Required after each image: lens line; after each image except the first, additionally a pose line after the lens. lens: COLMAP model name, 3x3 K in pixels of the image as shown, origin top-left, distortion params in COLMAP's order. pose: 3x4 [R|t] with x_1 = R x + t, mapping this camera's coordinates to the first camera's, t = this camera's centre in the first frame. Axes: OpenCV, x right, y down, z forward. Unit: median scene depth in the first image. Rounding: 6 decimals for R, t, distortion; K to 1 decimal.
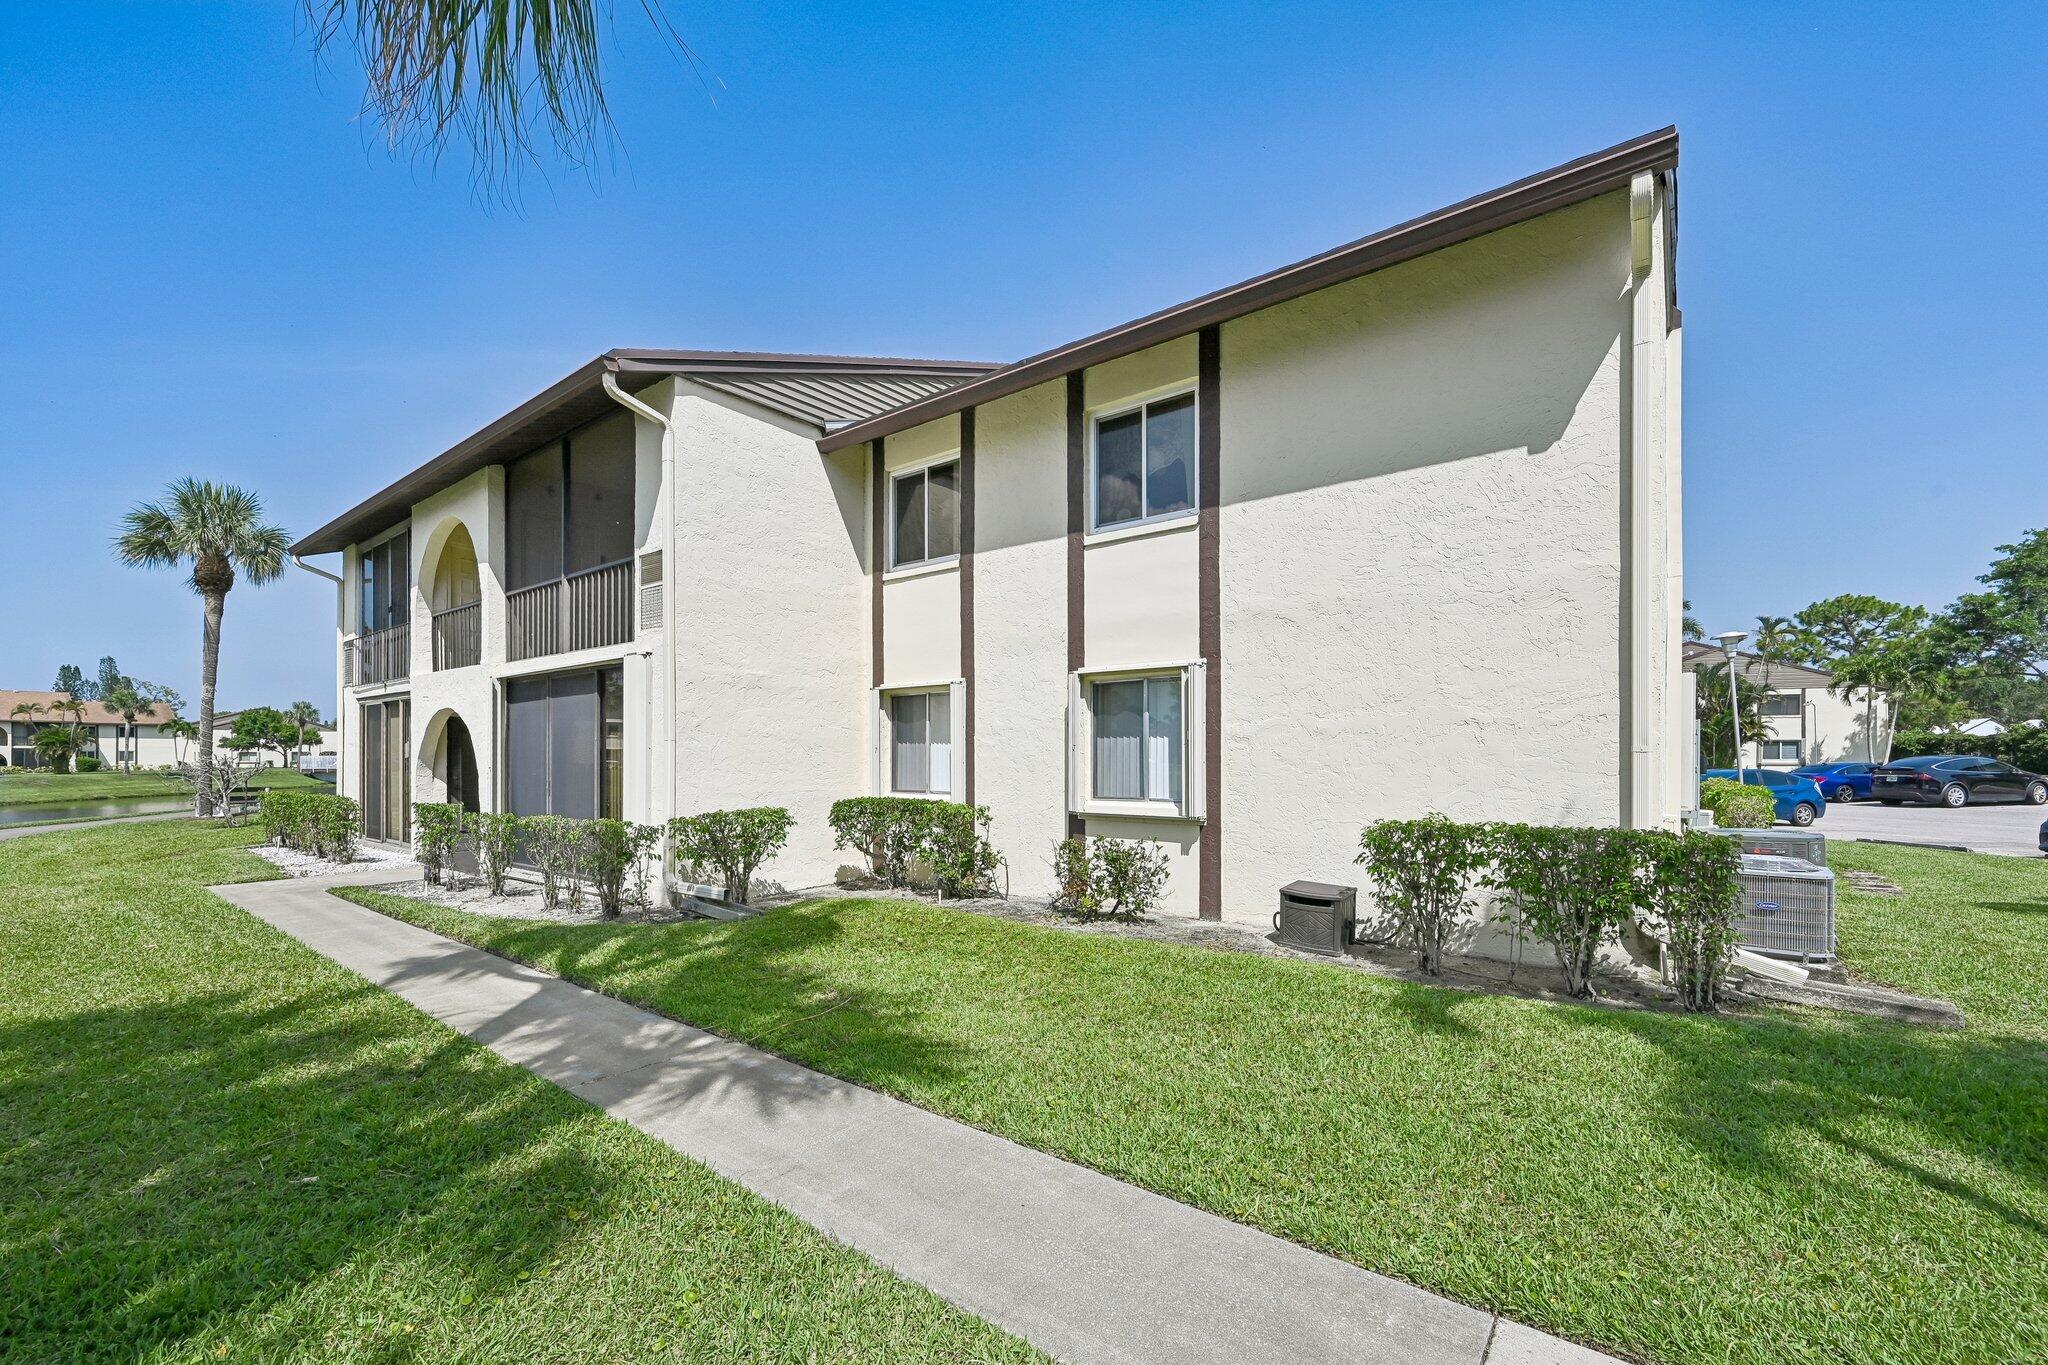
lens RADIAL K [[834.2, 0, 1013.7], [0, 834.2, 758.3], [0, 0, 1]] dist [-0.000250, -0.000272]
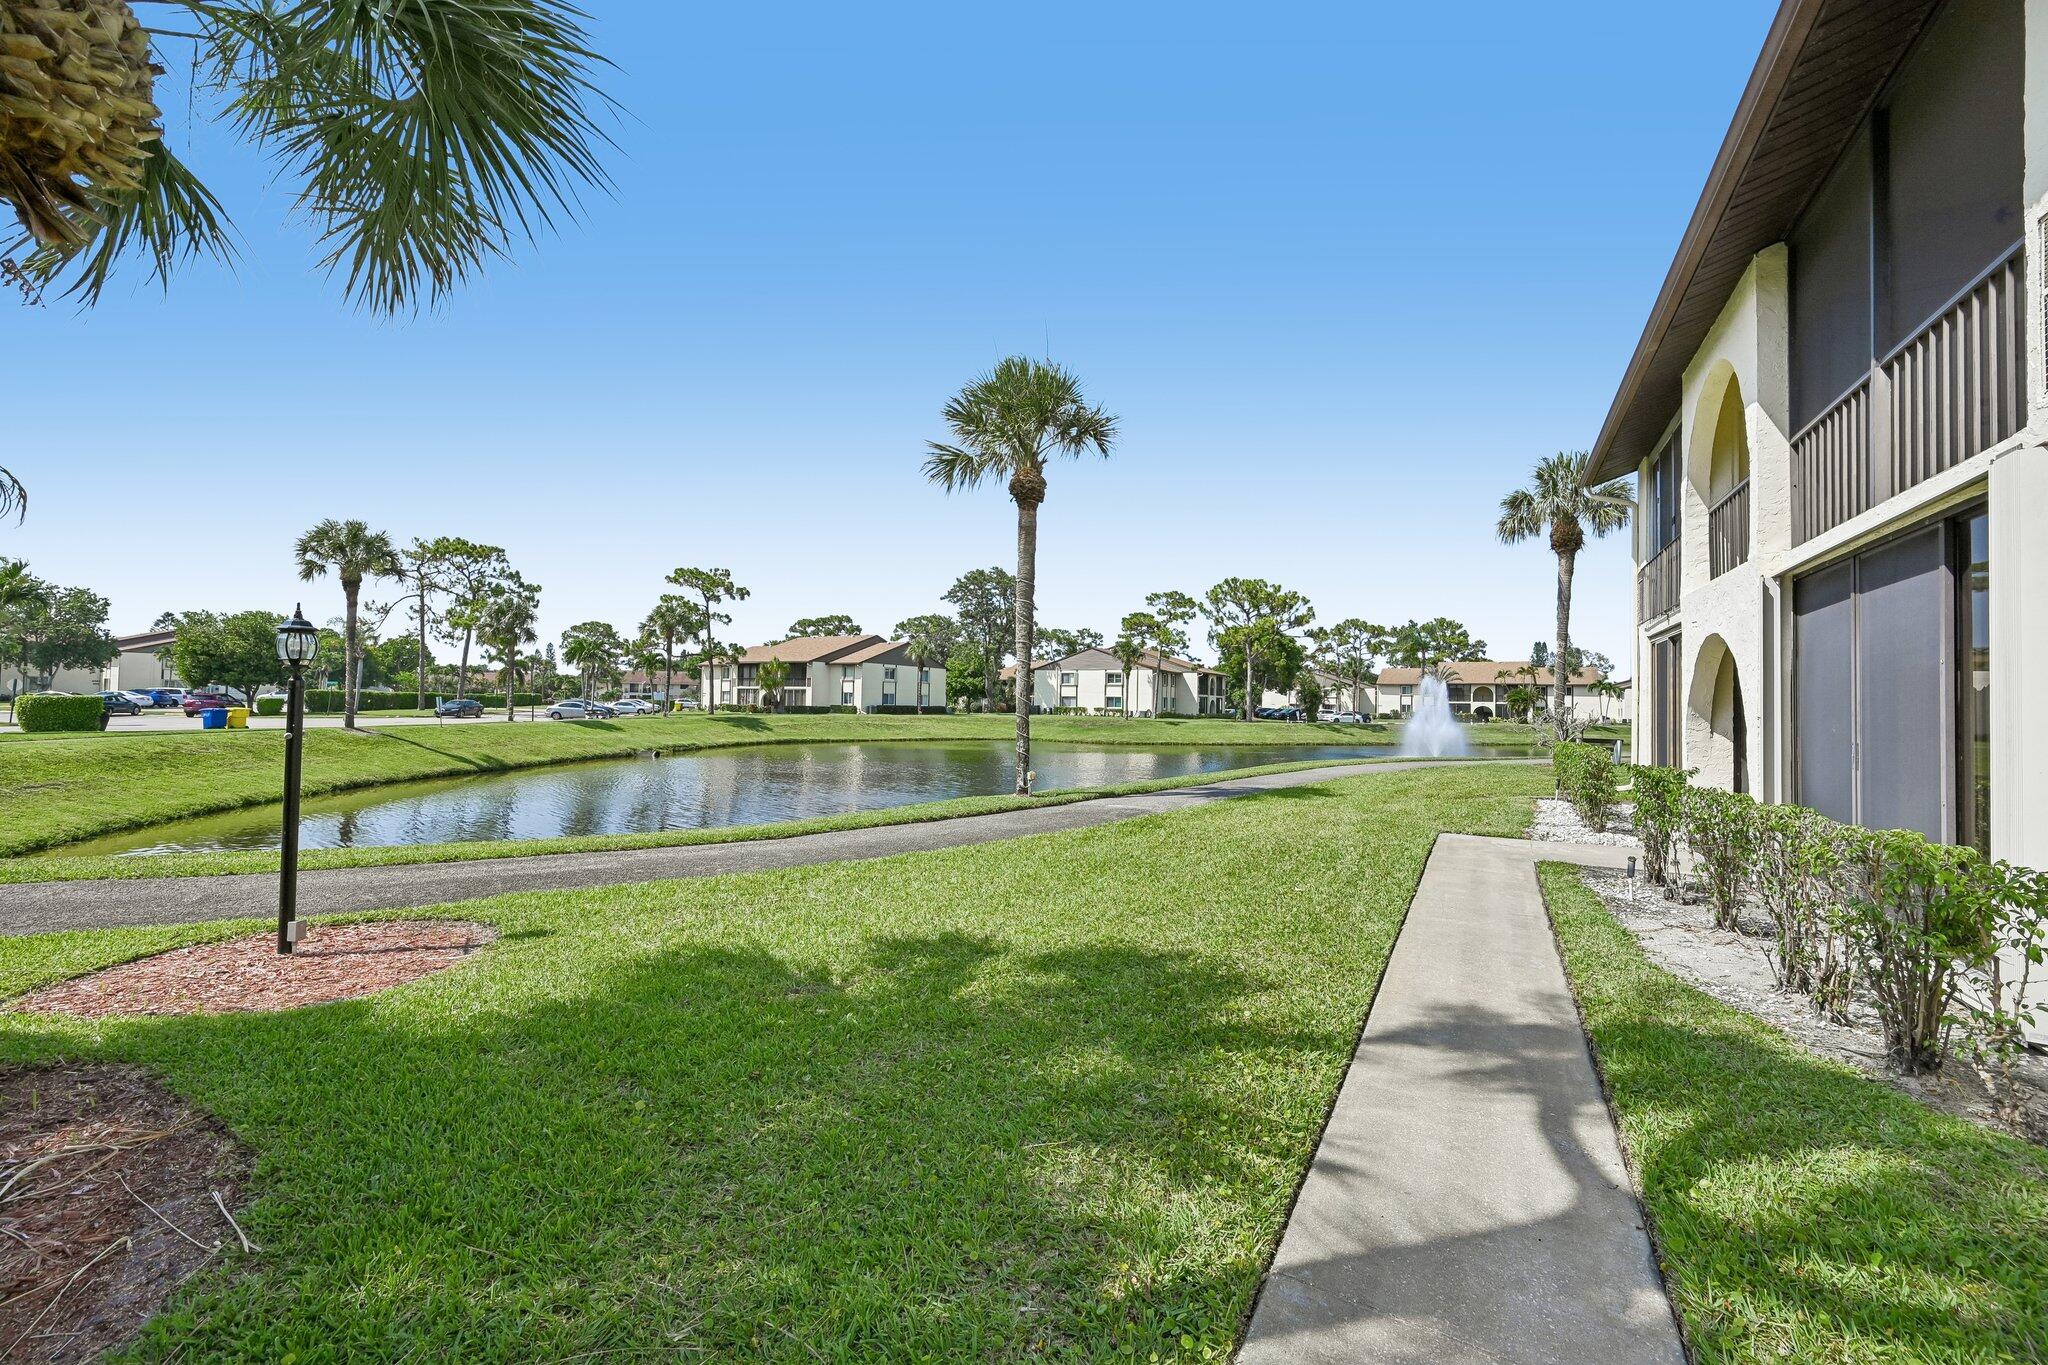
lens RADIAL K [[797.1, 0, 1019.3], [0, 797.1, 680.9], [0, 0, 1]] dist [0.000561, 0.000112]
pose [[0.137885, -0.022742, -0.990187, -0.015547], [-0.021689, 0.999427, -0.025975, 0.001643], [0.990211, 0.025058, 0.137313, 0.053897]]
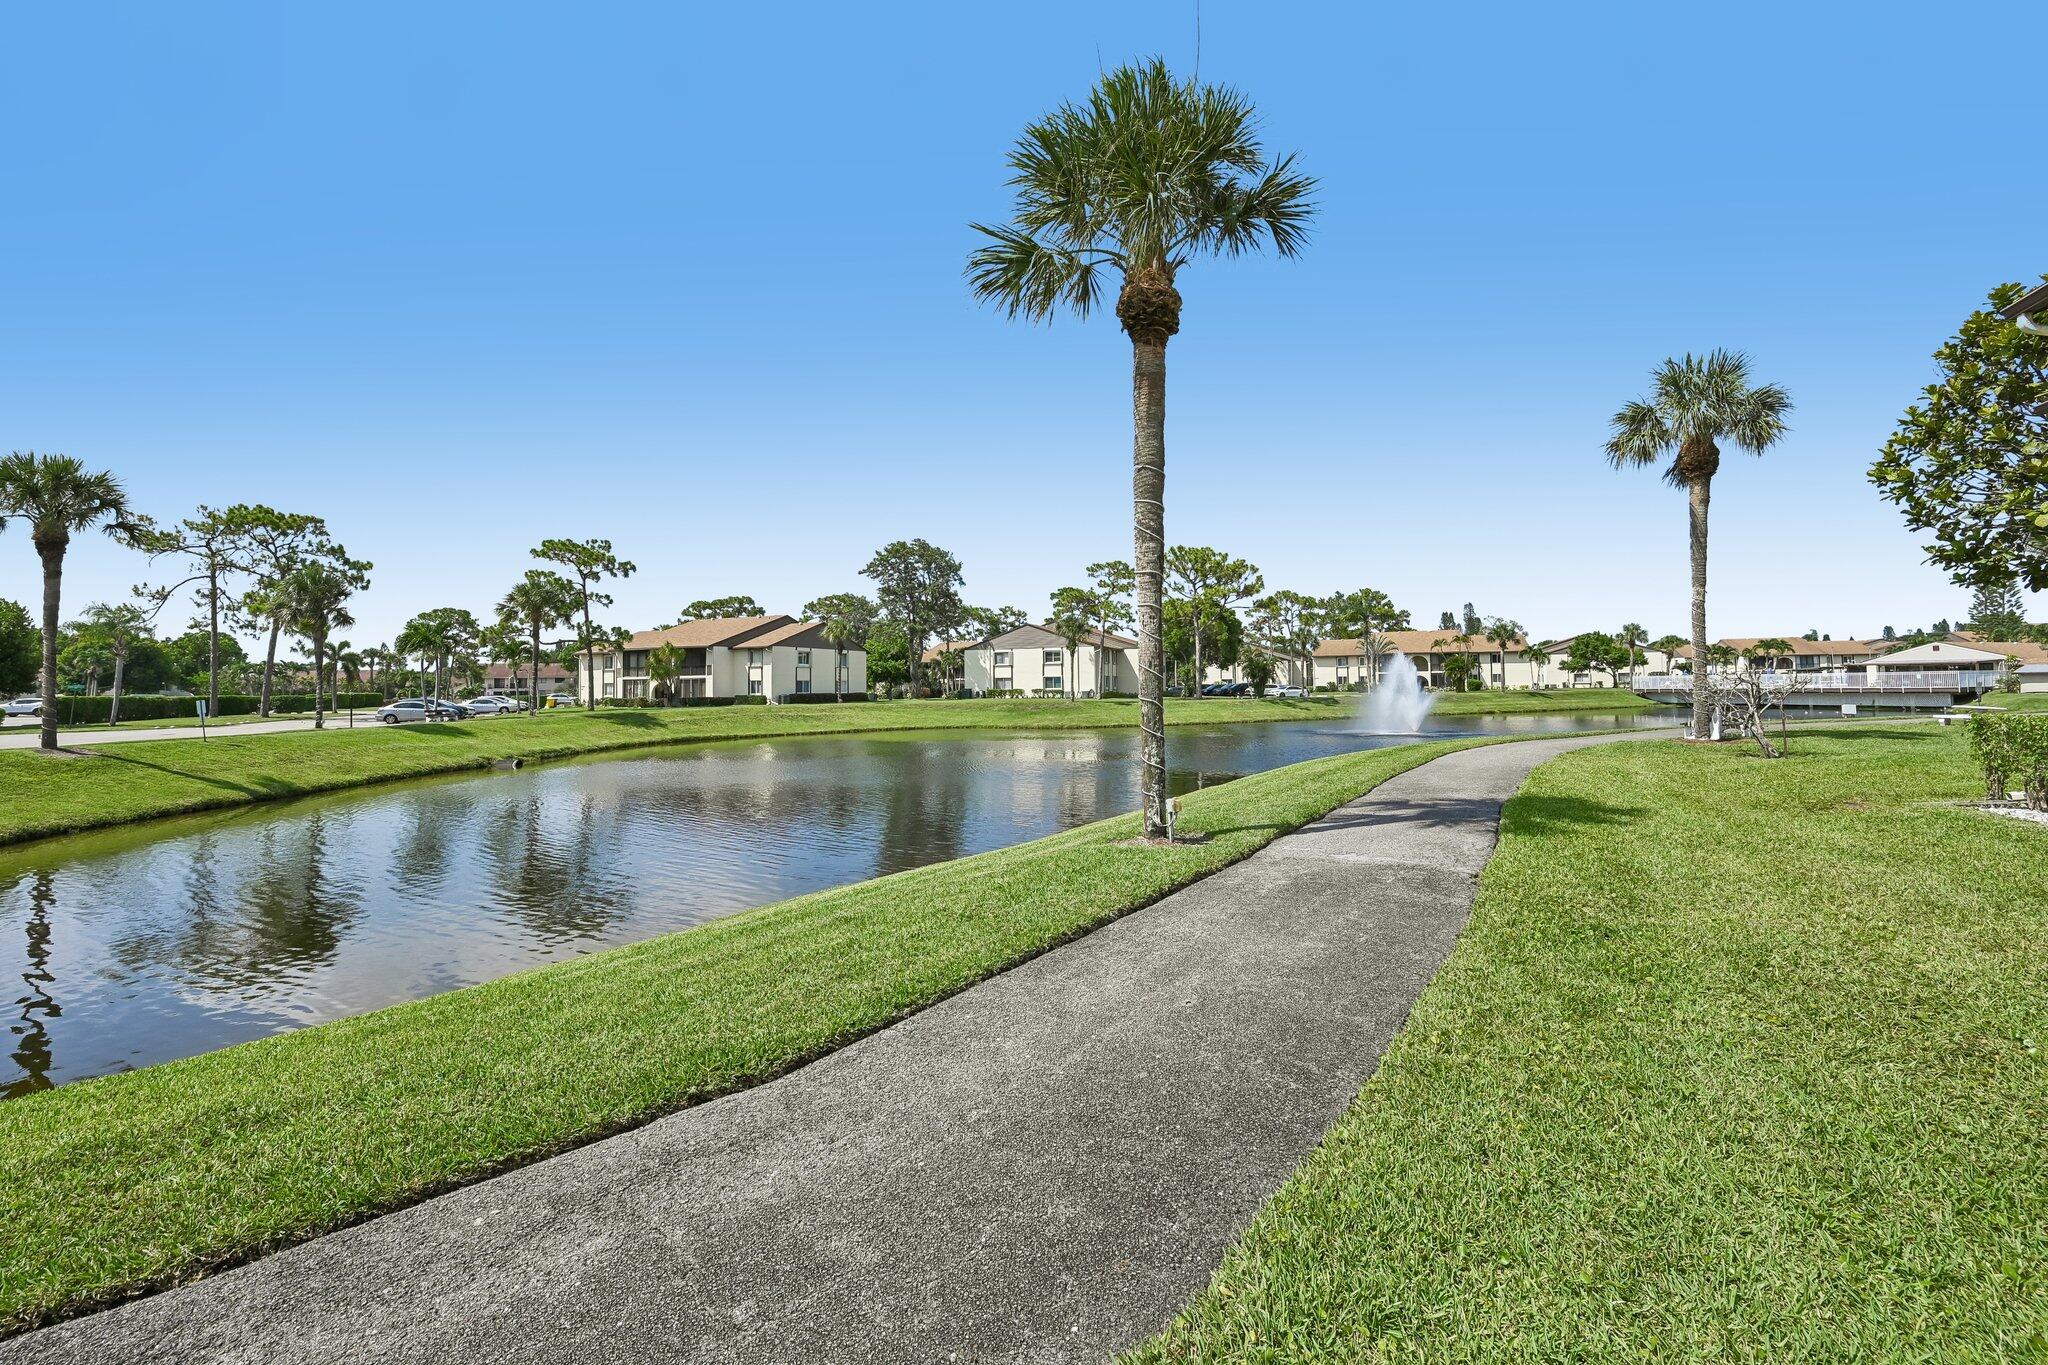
lens RADIAL K [[819.5, 0, 1030.2], [0, 819.5, 648.0], [0, 0, 1]] dist [-0.000459, -0.000271]
pose [[0.257238, -0.046075, -0.965249, -0.102287], [0.008257, 0.998931, -0.045482, 0.002788], [0.966313, 0.003730, 0.257344, 0.035063]]
